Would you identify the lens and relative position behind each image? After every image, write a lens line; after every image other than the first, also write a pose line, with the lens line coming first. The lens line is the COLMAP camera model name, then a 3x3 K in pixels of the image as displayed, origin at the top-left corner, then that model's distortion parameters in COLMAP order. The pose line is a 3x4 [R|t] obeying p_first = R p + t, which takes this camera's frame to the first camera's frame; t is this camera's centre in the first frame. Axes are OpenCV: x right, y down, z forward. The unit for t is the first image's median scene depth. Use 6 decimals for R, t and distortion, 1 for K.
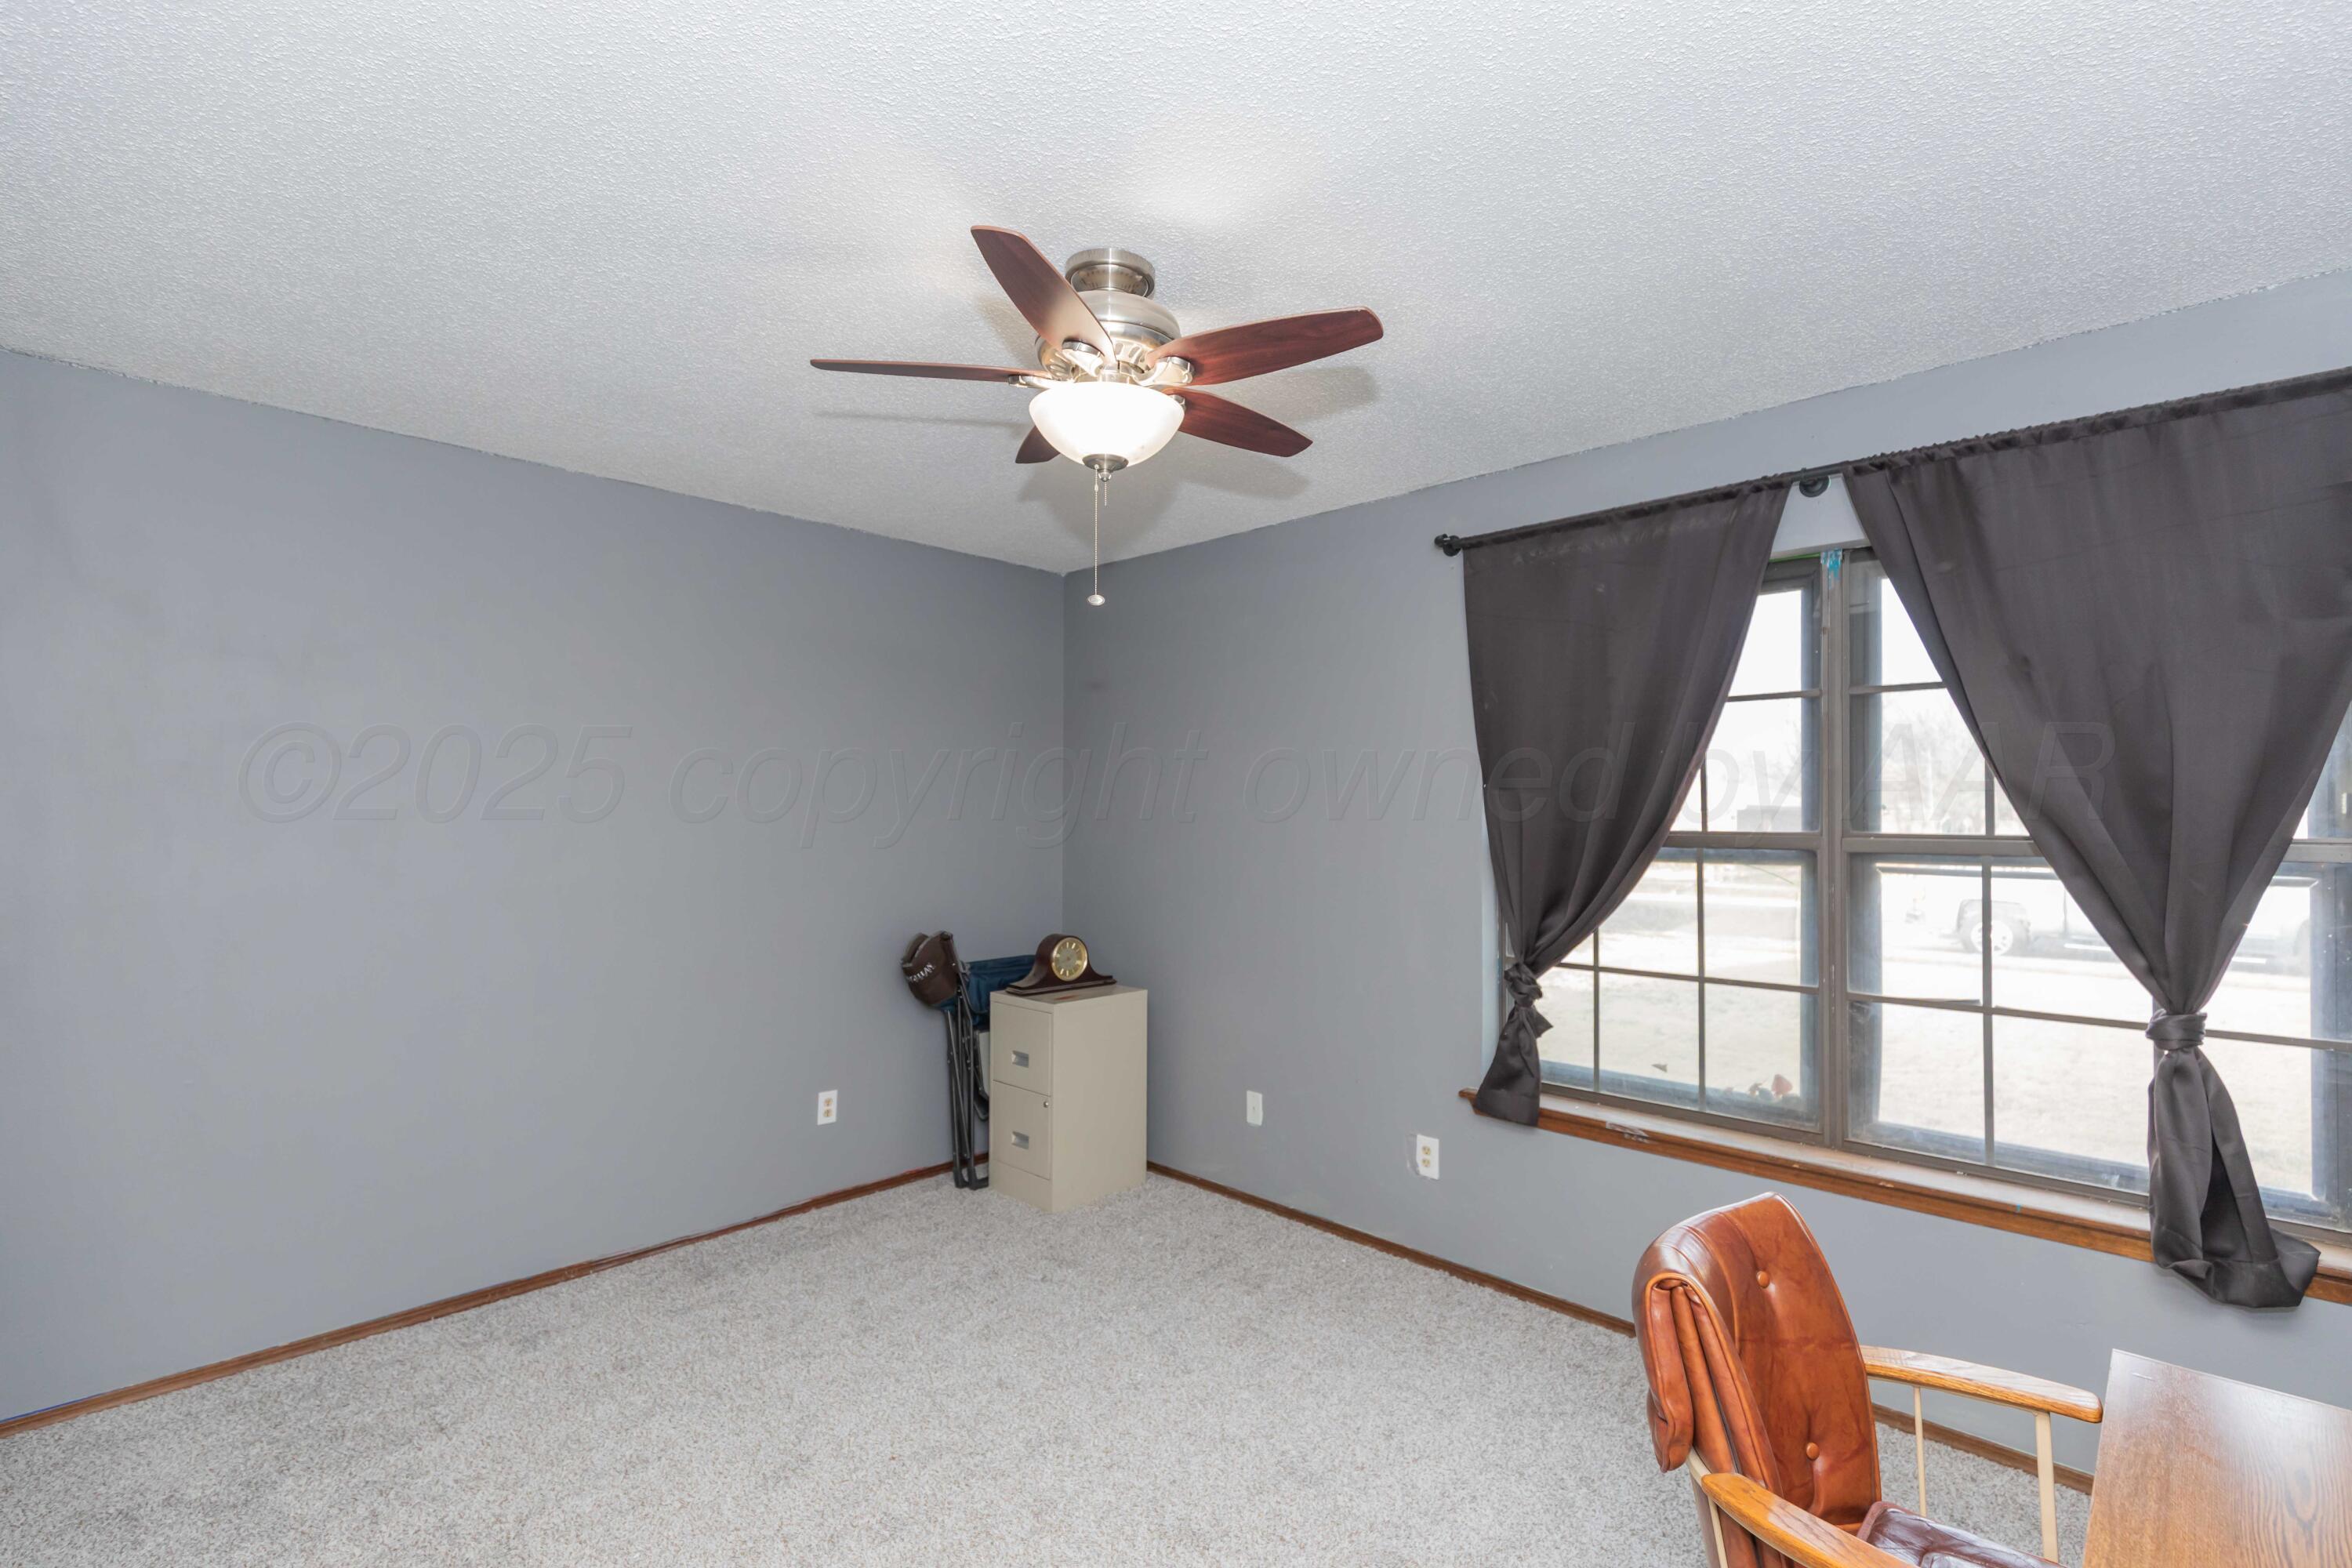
lens RADIAL K [[1024.0, 0, 1146.6], [0, 1024.0, 791.6], [0, 0, 1]] dist [0.007041, -0.003888]
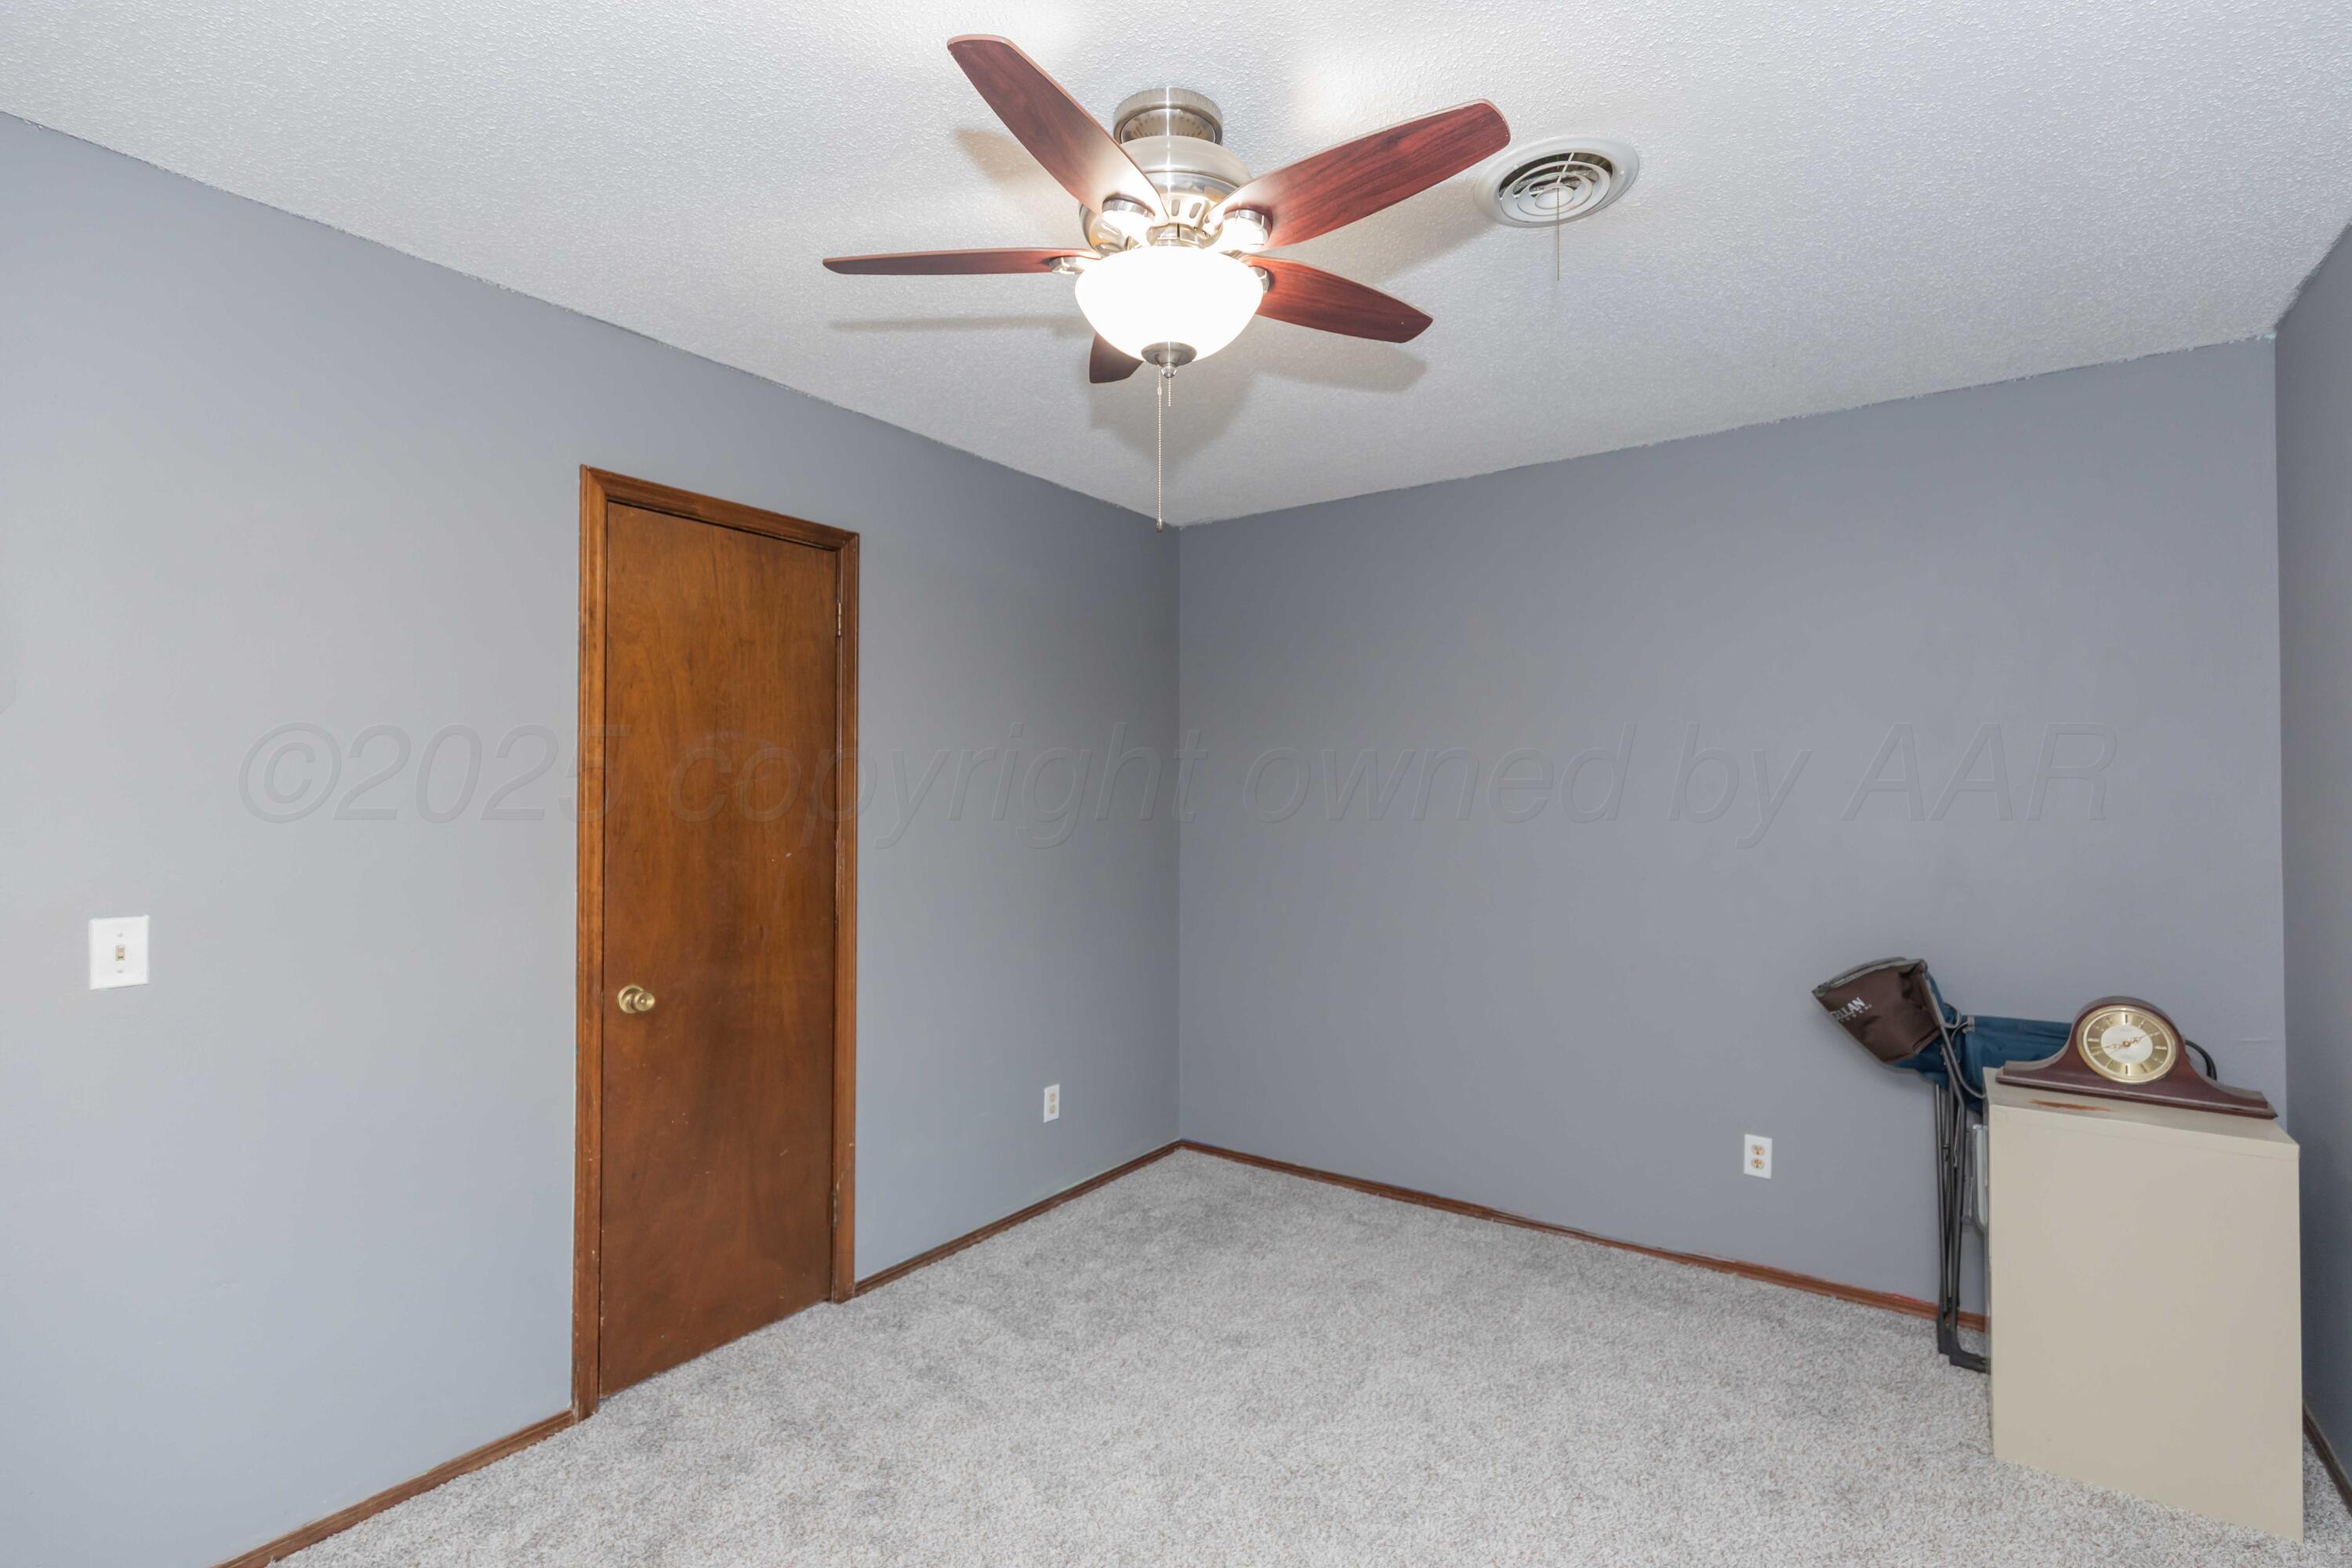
lens RADIAL K [[1024.0, 0, 1146.6], [0, 1024.0, 791.6], [0, 0, 1]] dist [0.007041, -0.003888]
pose [[0.223843, 0.000584, -0.974625, 0.386923], [0.023898, 0.999696, 0.006088, 0.011314], [0.974332, -0.024654, 0.223761, 0.402239]]
